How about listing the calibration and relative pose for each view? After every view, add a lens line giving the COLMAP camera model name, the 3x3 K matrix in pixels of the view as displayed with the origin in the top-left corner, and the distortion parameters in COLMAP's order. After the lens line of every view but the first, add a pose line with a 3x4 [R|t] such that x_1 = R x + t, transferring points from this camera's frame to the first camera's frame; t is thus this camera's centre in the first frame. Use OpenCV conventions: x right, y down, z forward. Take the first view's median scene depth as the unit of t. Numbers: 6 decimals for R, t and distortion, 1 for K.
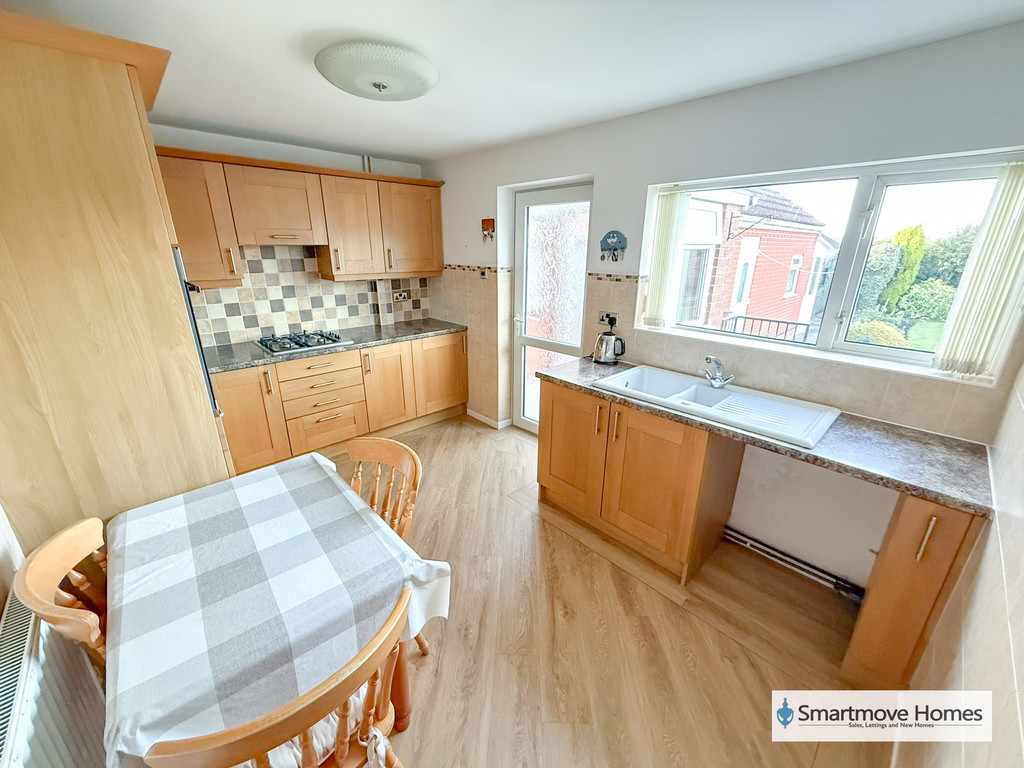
lens RADIAL K [[406.9, 0, 509.3], [0, 406.9, 382.2], [0, 0, 1]] dist [-0.003797, -0.000576]
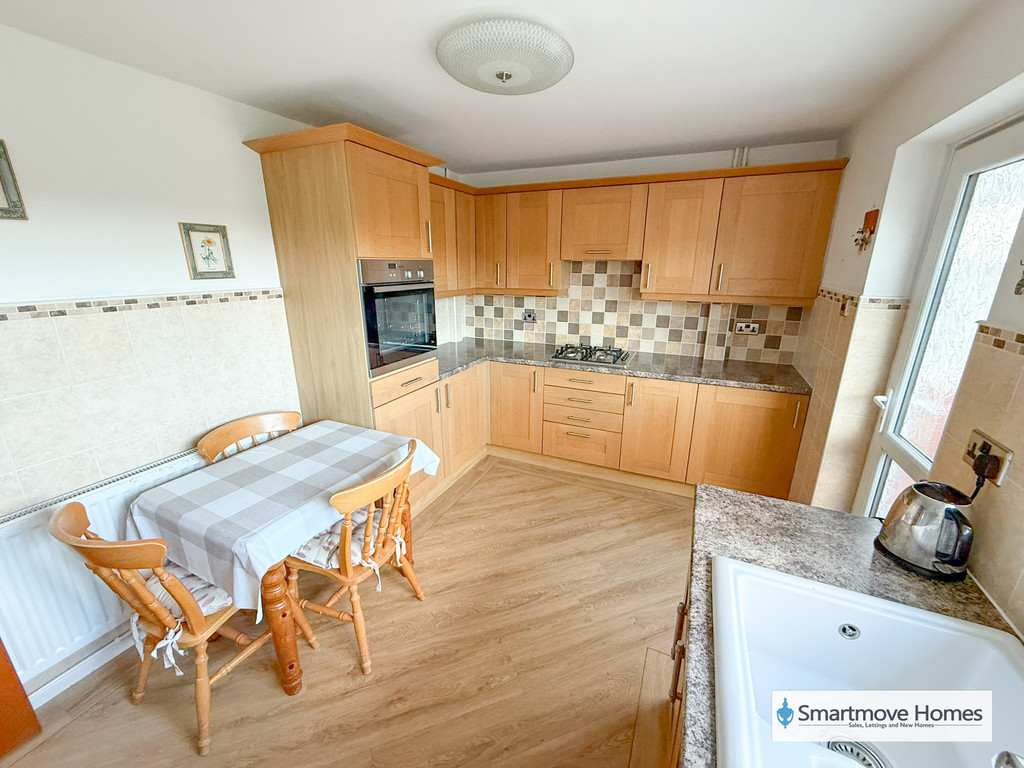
lens RADIAL K [[406.9, 0, 509.5], [0, 406.9, 383.4], [0, 0, 1]] dist [-0.003797, -0.000576]
pose [[0.373479, 0.257725, -0.891118, 0.312239], [-0.295497, 0.943642, 0.149069, -0.117034], [0.879315, 0.207649, 0.428587, 0.382513]]
